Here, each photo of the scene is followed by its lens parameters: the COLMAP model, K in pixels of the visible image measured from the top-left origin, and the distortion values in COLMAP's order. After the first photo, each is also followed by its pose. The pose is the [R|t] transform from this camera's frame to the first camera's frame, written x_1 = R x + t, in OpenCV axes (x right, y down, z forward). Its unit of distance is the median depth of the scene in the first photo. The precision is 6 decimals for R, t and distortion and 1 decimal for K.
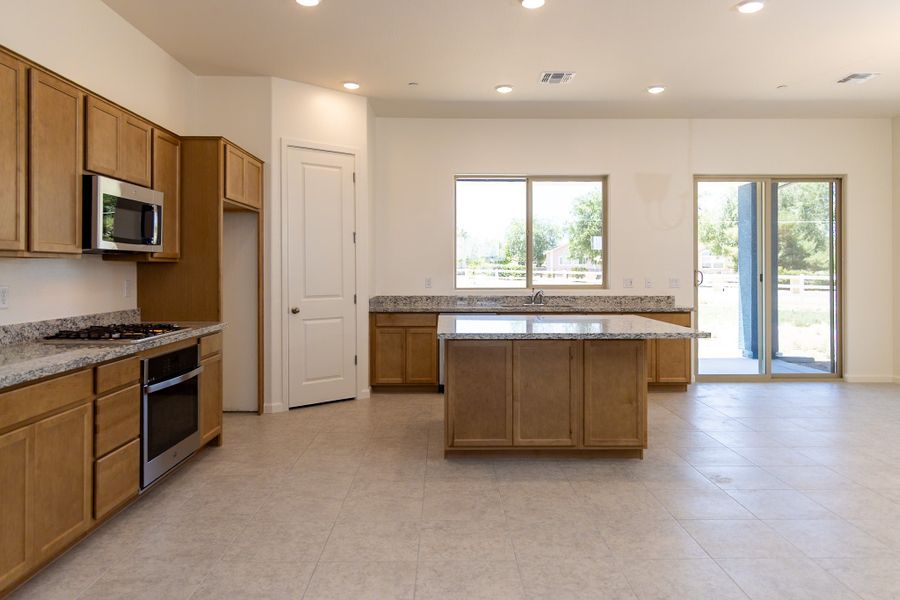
lens RADIAL K [[614.6, 0, 450.9], [0, 614.6, 273.9], [0, 0, 1]] dist [0.016002, -0.002595]
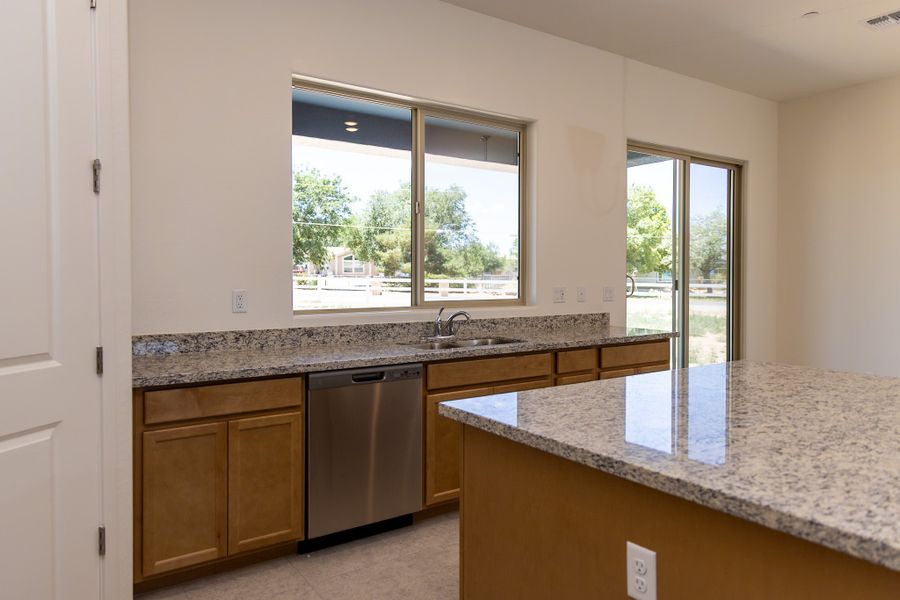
lens RADIAL K [[614.6, 0, 453.7], [0, 614.6, 273.6], [0, 0, 1]] dist [0.016002, -0.002595]
pose [[0.829251, 0.002421, 0.558871, -0.176685], [0.001507, 0.999977, -0.006567, -0.003872], [-0.558874, 0.006287, 0.829229, 0.586417]]
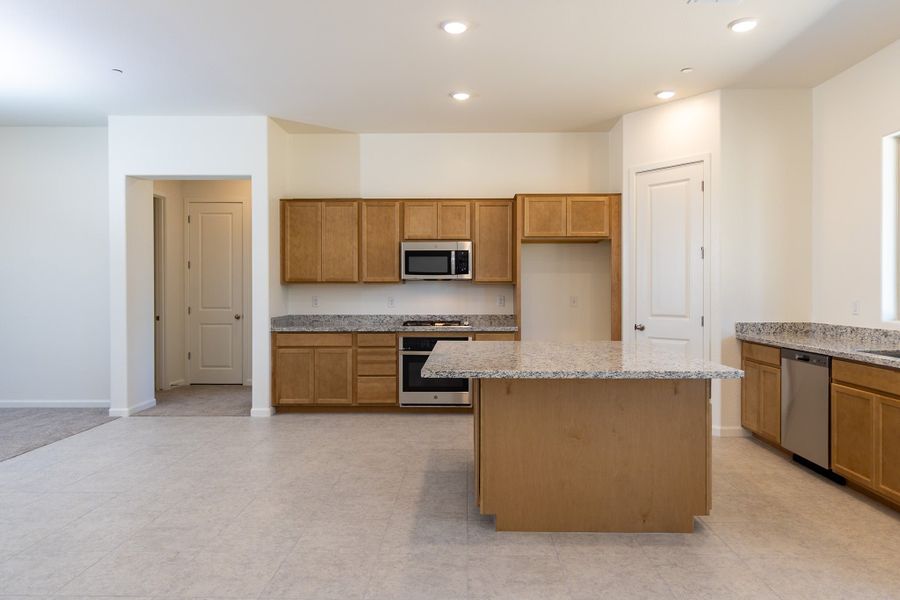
lens RADIAL K [[614.6, 0, 462.1], [0, 614.6, 292.0], [0, 0, 1]] dist [0.016002, -0.002595]
pose [[-0.030737, 0.003398, -0.999522, 0.723951], [-0.004020, 0.999986, 0.003523, -0.003355], [0.999519, 0.004127, -0.030723, 0.649854]]
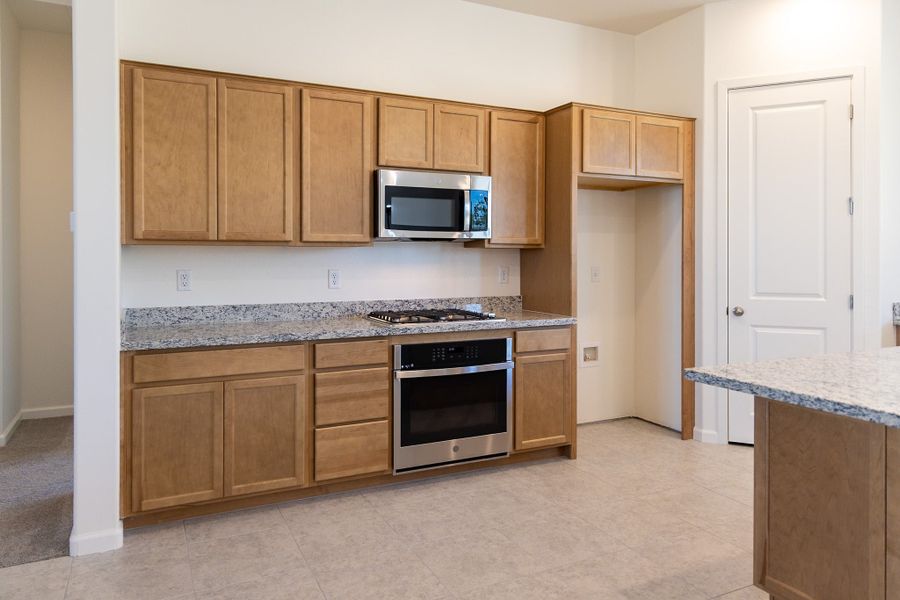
lens RADIAL K [[614.6, 0, 445.9], [0, 614.6, 263.3], [0, 0, 1]] dist [0.016002, -0.002595]
pose [[0.422658, 0.007956, -0.906255, 0.237209], [-0.005071, 0.999967, 0.006414, -0.001136], [0.906275, 0.001885, 0.422684, 0.336081]]
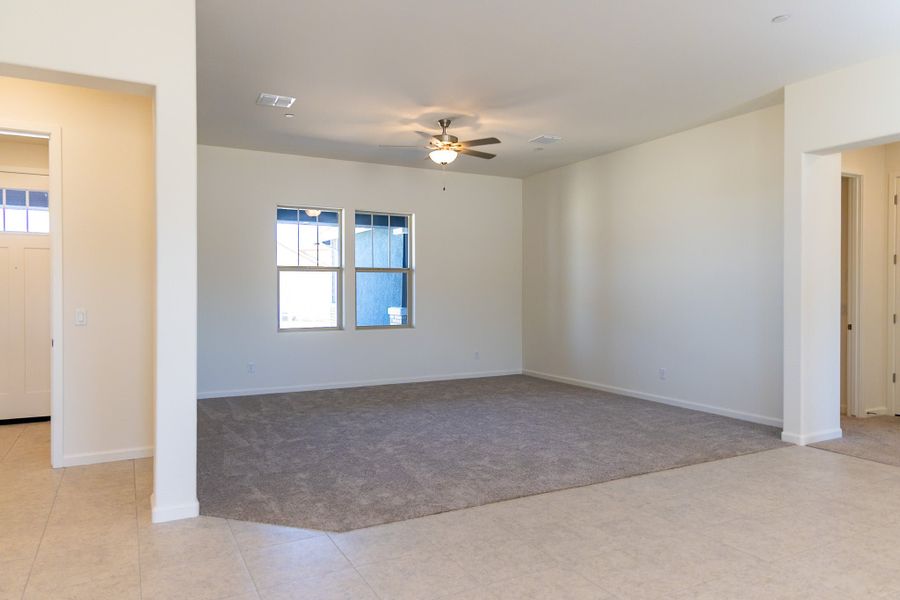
lens RADIAL K [[614.6, 0, 455.7], [0, 614.6, 295.1], [0, 0, 1]] dist [0.016002, -0.002595]
pose [[-0.885677, 0.001764, -0.464299, 0.537673], [-0.002888, 0.999953, 0.009307, -0.002752], [0.464293, 0.009584, -0.885630, 0.592502]]
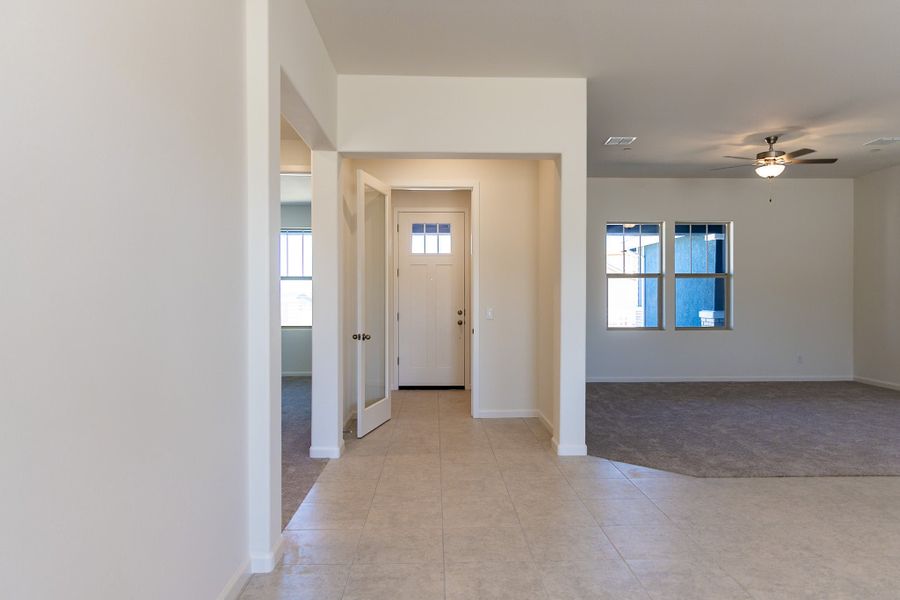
lens RADIAL K [[614.6, 0, 457.0], [0, 614.6, 299.0], [0, 0, 1]] dist [0.016002, -0.002595]
pose [[-0.999607, 0.000012, -0.028020, 0.673100], [-0.000287, 0.999943, 0.010655, -0.004526], [0.028019, 0.010659, -0.999551, 0.769785]]
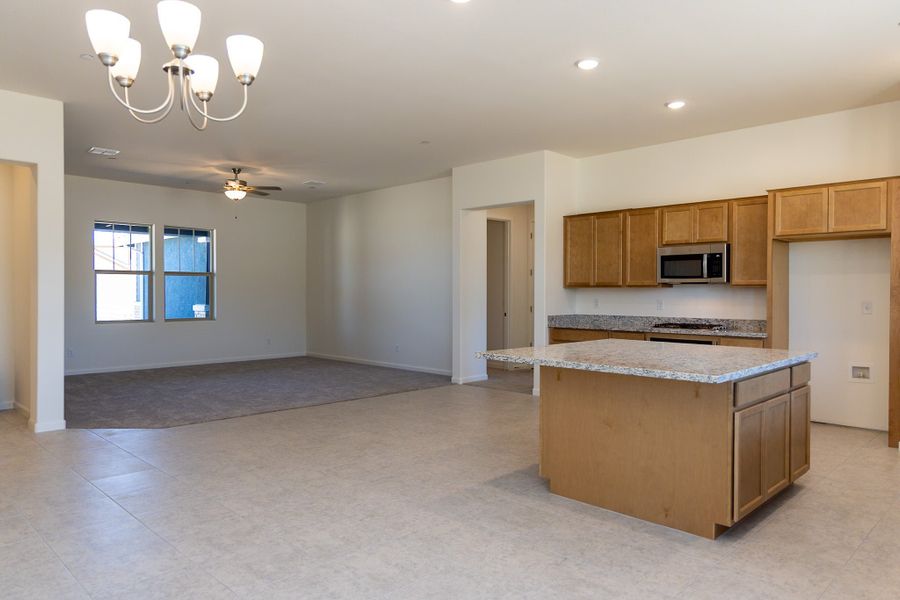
lens RADIAL K [[614.6, 0, 452.8], [0, 614.6, 299.0], [0, 0, 1]] dist [0.016002, -0.002595]
pose [[-0.716699, 0.004606, -0.697367, 0.711261], [-0.007495, 0.999870, 0.014307, -0.005226], [0.697342, 0.015481, -0.716571, 1.039764]]
